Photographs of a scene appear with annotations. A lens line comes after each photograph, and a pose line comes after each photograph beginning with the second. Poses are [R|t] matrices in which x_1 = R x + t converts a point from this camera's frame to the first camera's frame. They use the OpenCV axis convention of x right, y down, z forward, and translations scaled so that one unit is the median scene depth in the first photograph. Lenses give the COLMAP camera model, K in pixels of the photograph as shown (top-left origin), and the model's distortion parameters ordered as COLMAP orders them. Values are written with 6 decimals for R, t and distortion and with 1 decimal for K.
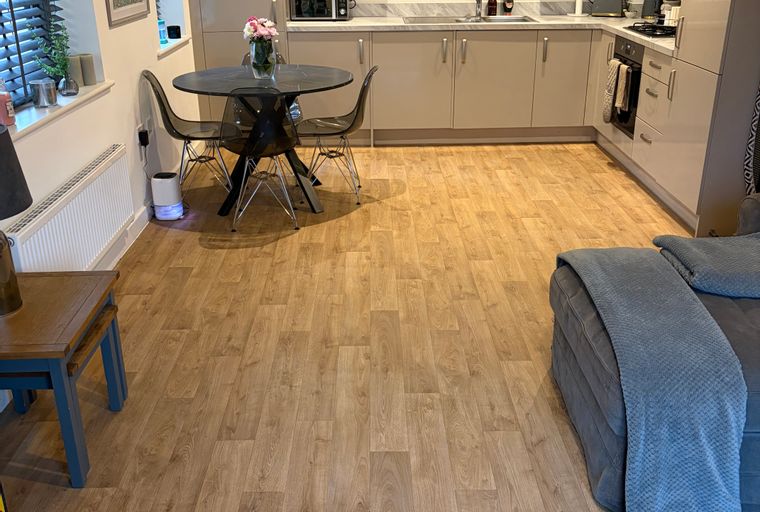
lens RADIAL K [[761.8, 0, 375.5], [0, 761.8, 256.6], [0, 0, 1]] dist [0.162510, -0.446733]
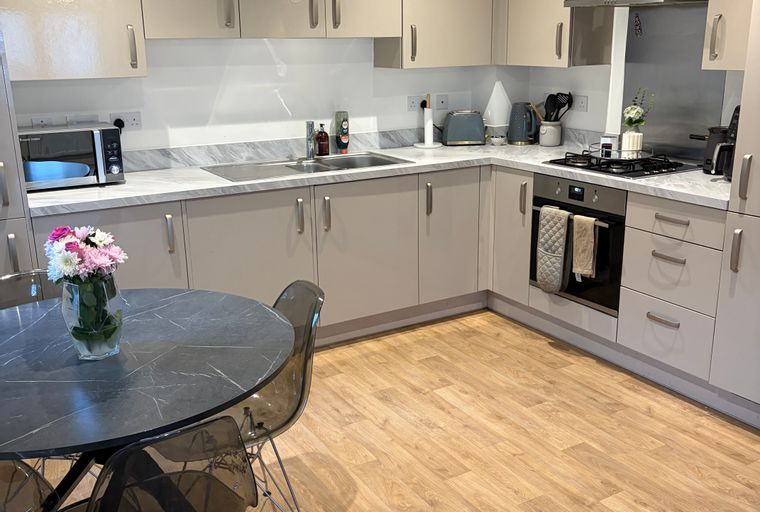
lens RADIAL K [[761.8, 0, 375.5], [0, 761.8, 256.6], [0, 0, 1]] dist [0.162510, -0.446733]
pose [[0.865327, -0.142299, 0.480584, -0.211347], [0.200558, 0.977046, -0.071820, -0.221853], [-0.459332, 0.158533, 0.874003, 0.527050]]
